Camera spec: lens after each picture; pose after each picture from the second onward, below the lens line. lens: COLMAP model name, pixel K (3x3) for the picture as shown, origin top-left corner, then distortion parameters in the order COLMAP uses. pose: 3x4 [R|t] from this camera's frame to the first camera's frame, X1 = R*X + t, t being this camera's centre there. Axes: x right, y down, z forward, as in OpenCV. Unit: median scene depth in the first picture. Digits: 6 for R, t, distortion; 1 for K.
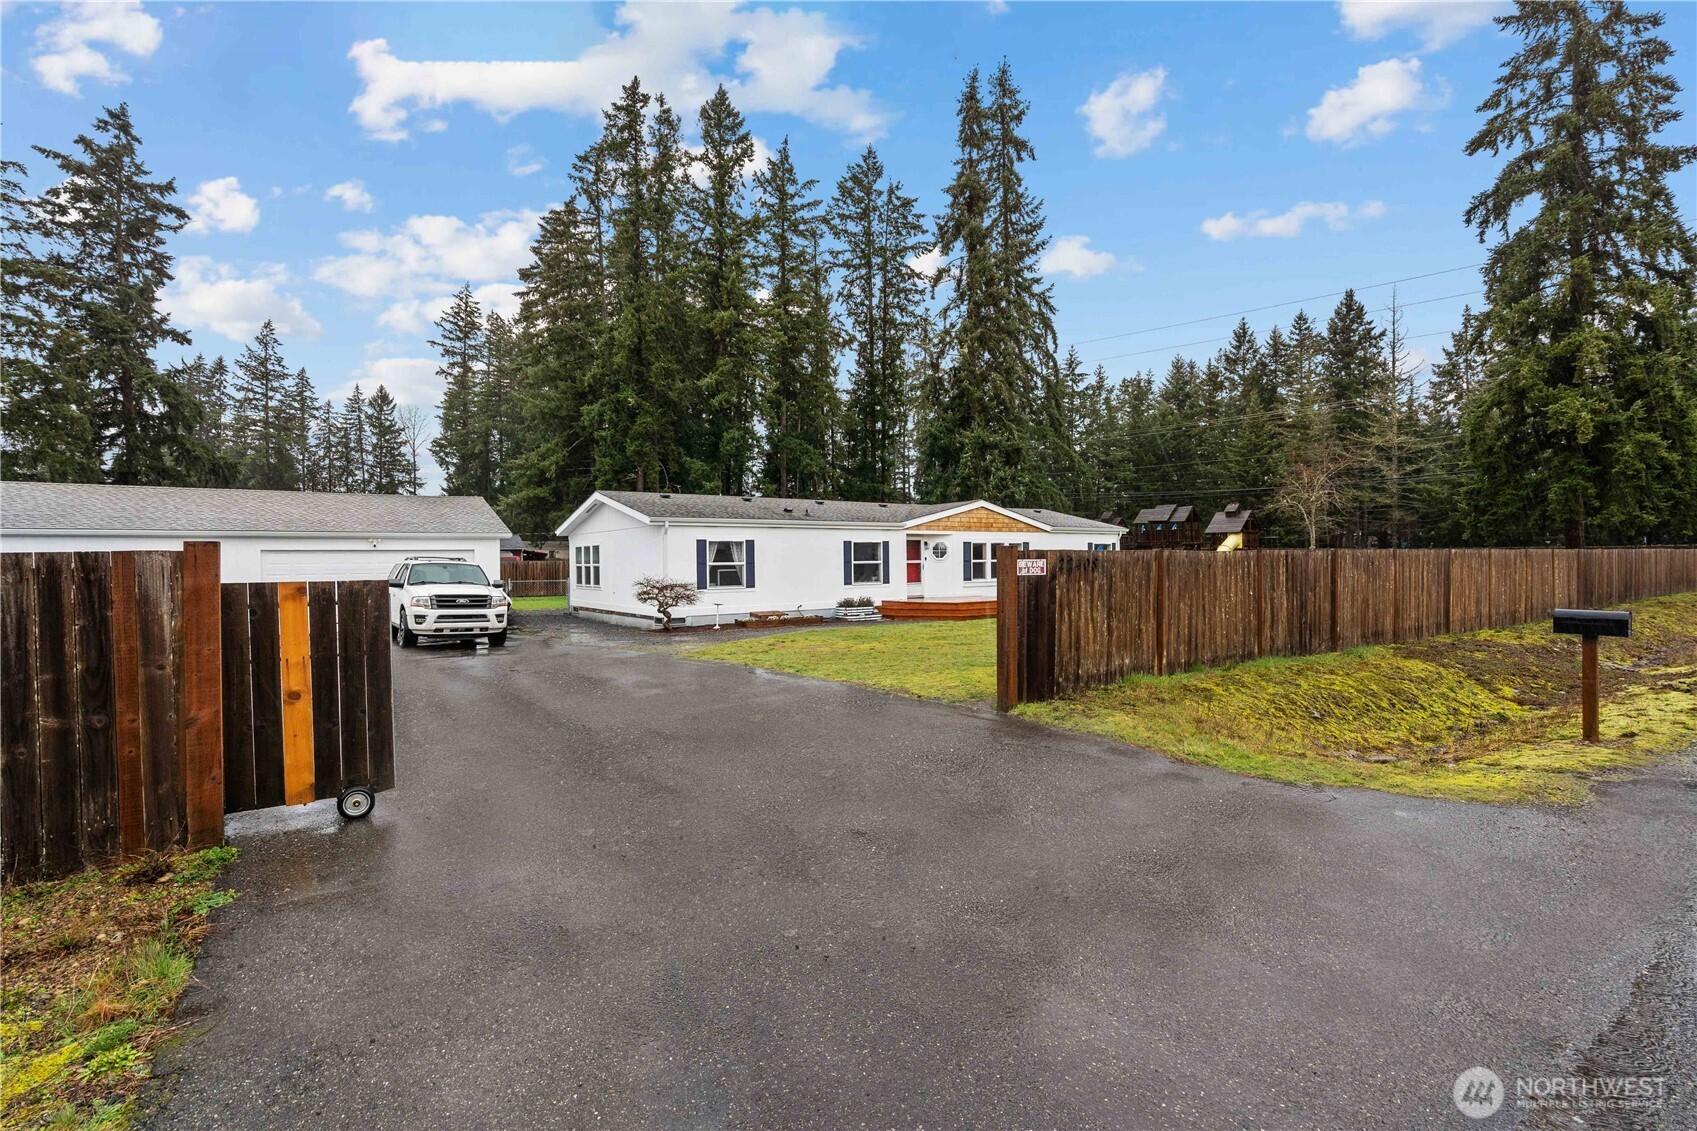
lens RADIAL K [[763.4, 0, 831.4], [0, 763.4, 590.7], [0, 0, 1]] dist [0.000296, -0.000005]
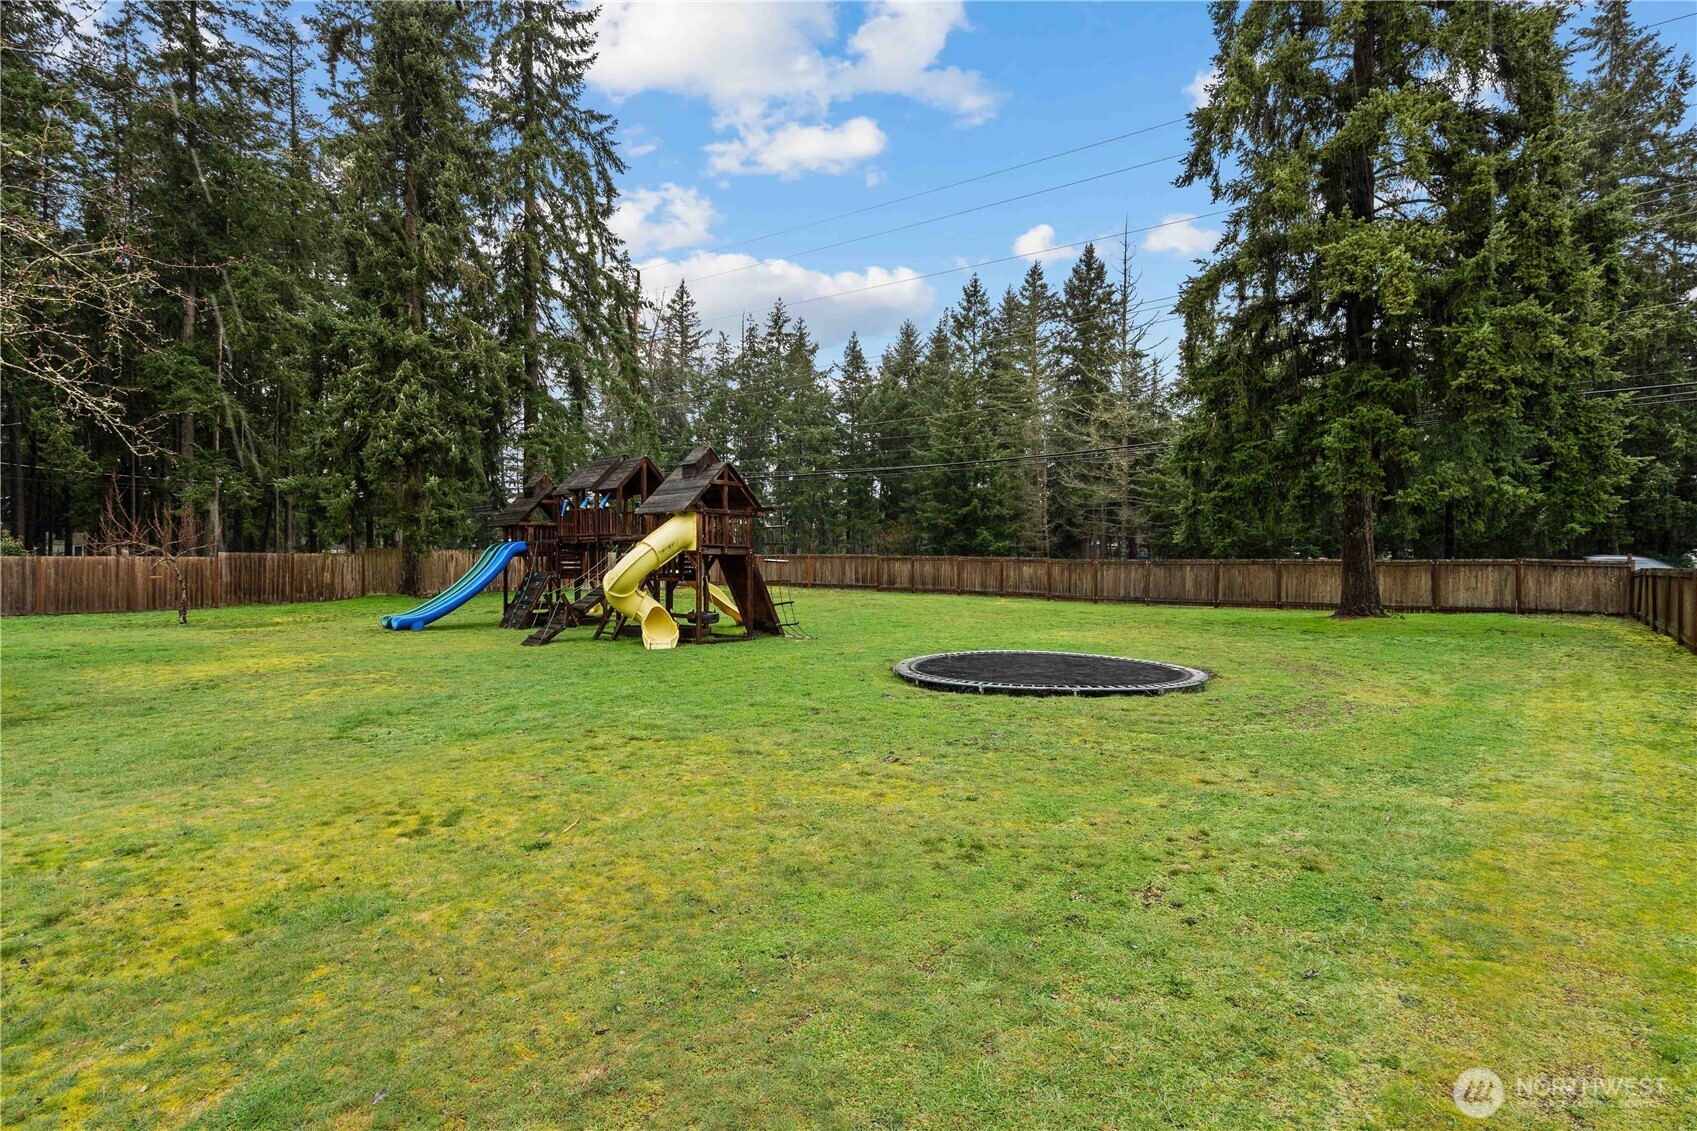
lens RADIAL K [[763.4, 0, 852.8], [0, 763.4, 549.8], [0, 0, 1]] dist [0.000296, -0.000005]
pose [[0.974902, 0.020830, 0.221660, 0.324883], [-0.006799, 0.997935, -0.063877, -0.018401], [-0.222533, 0.060767, 0.973030, 0.352413]]
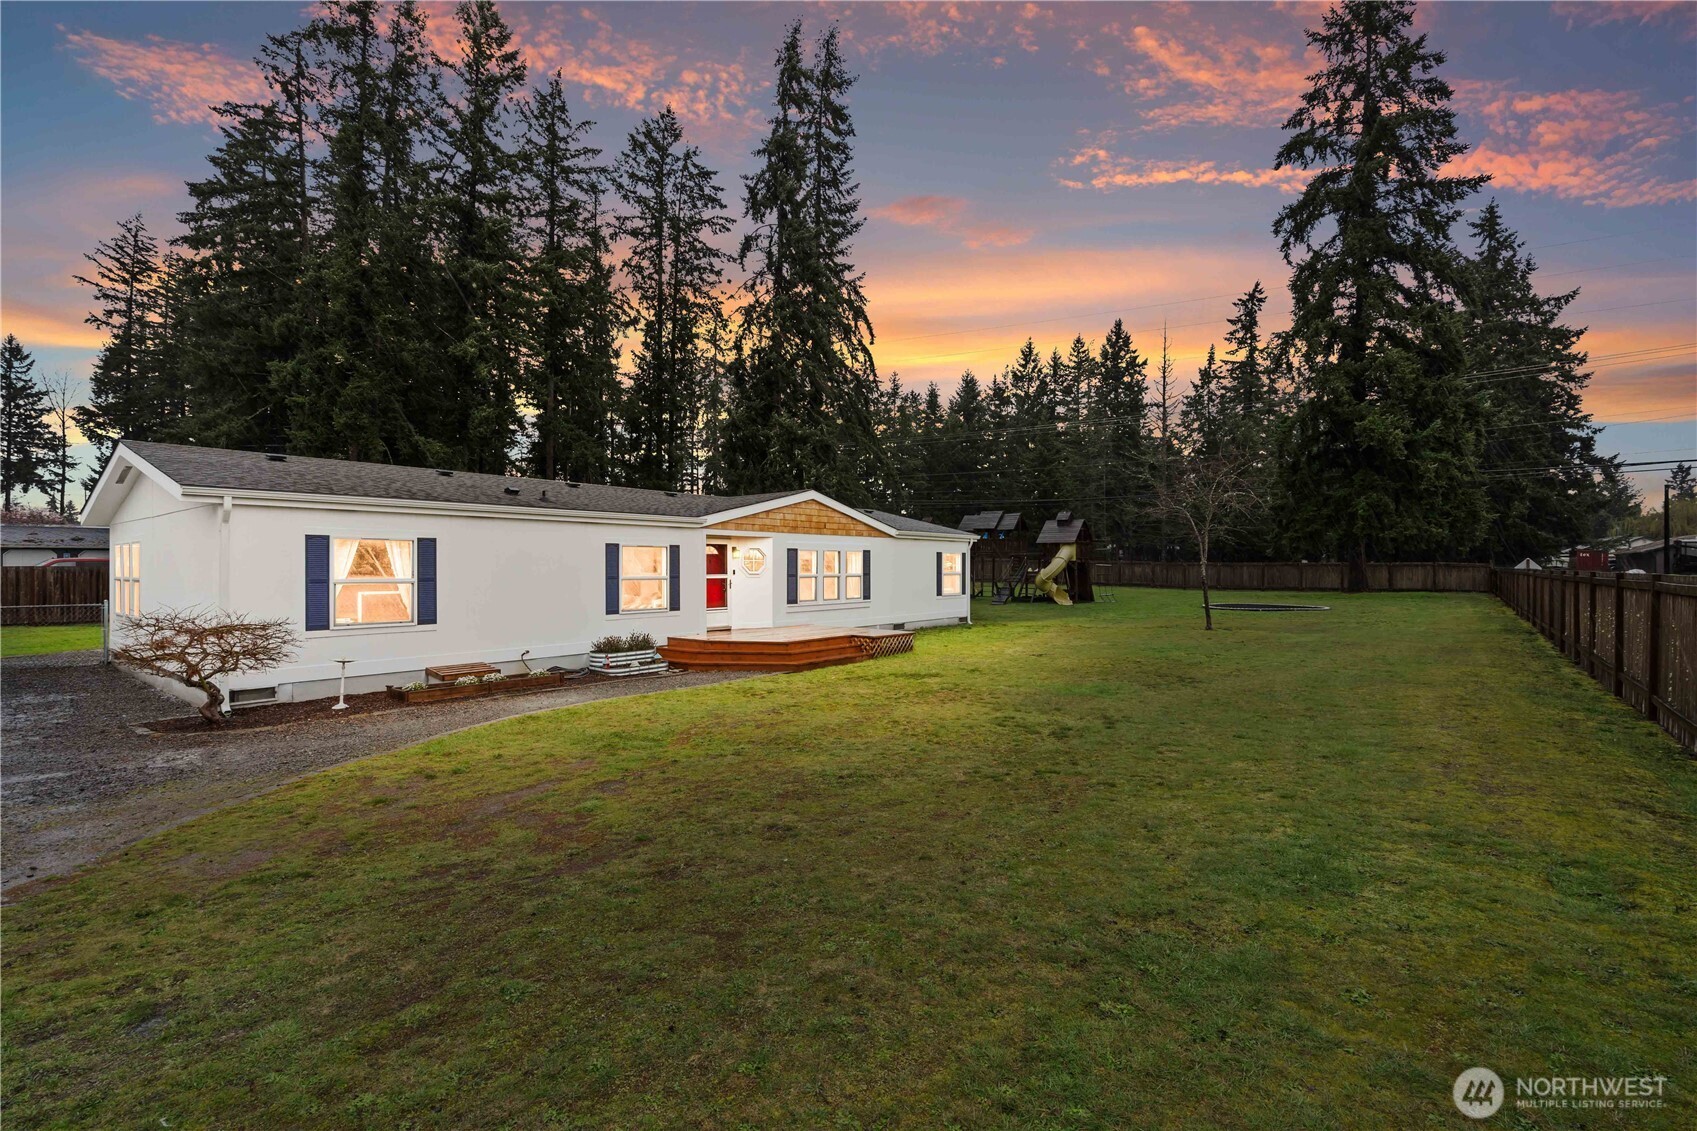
lens RADIAL K [[763.4, 0, 835.4], [0, 763.4, 545.9], [0, 0, 1]] dist [0.000296, -0.000005]
pose [[0.960563, 0.018368, 0.277456, 0.008411], [0.000274, 0.997753, -0.067000, -0.007961], [-0.278063, 0.064433, 0.958399, 0.130845]]
